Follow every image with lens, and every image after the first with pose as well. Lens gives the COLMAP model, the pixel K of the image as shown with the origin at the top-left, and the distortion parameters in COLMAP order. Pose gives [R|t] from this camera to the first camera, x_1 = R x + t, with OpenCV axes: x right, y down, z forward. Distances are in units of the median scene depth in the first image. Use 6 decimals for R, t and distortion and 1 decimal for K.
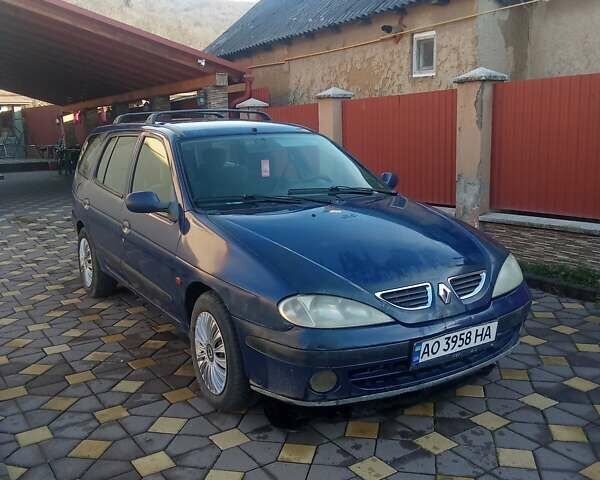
lens RADIAL K [[611.0, 0, 298.8], [0, 611.0, 239.2], [0, 0, 1]] dist [0.040706, 0.000000]
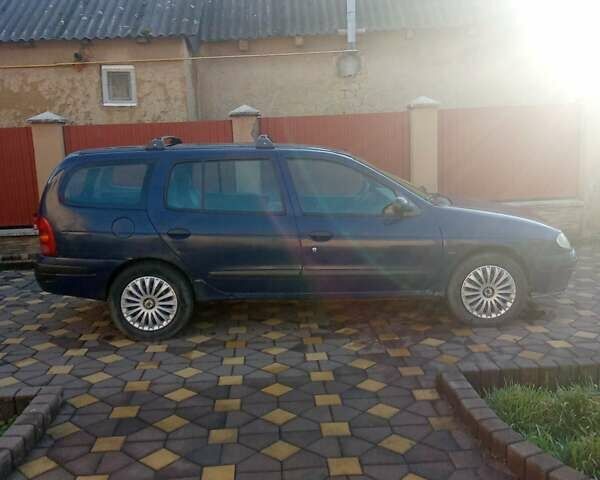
lens RADIAL K [[611.0, 0, 301.7], [0, 611.0, 240.8], [0, 0, 1]] dist [0.040706, 0.000000]
pose [[0.503372, -0.134857, 0.853481, -1.791970], [0.174914, 0.983199, 0.052191, -0.107303], [-0.846181, 0.123014, 0.518504, 0.633821]]
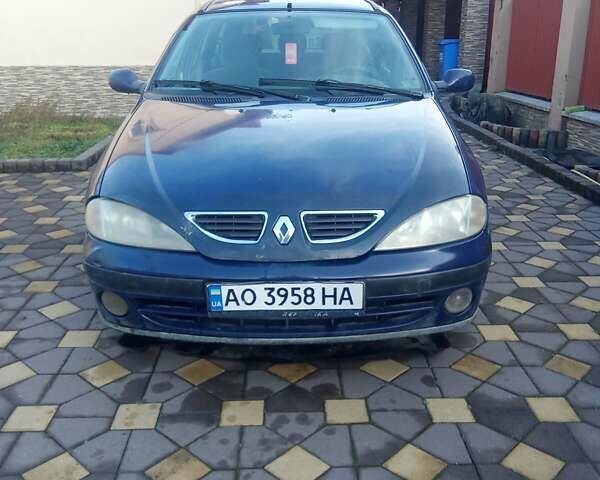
lens RADIAL K [[611.0, 0, 302.9], [0, 611.0, 240.4], [0, 0, 1]] dist [0.040706, 0.000000]
pose [[0.851601, 0.192775, -0.487456, 0.599918], [-0.113163, 0.975604, 0.188125, -0.038222], [0.511830, -0.105046, 0.852640, 0.378264]]
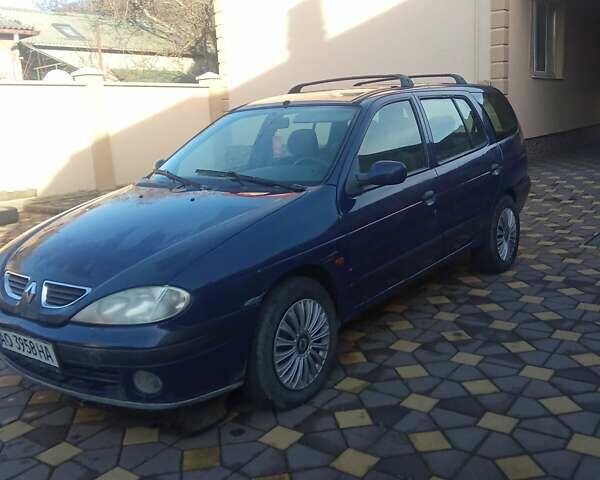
lens RADIAL K [[611.0, 0, 303.5], [0, 611.0, 244.4], [0, 0, 1]] dist [0.040706, 0.000000]
pose [[0.339635, 0.194564, -0.920213, 1.200040], [-0.112919, 0.979729, 0.165471, -0.182035], [0.933754, 0.047710, 0.354721, 1.025809]]
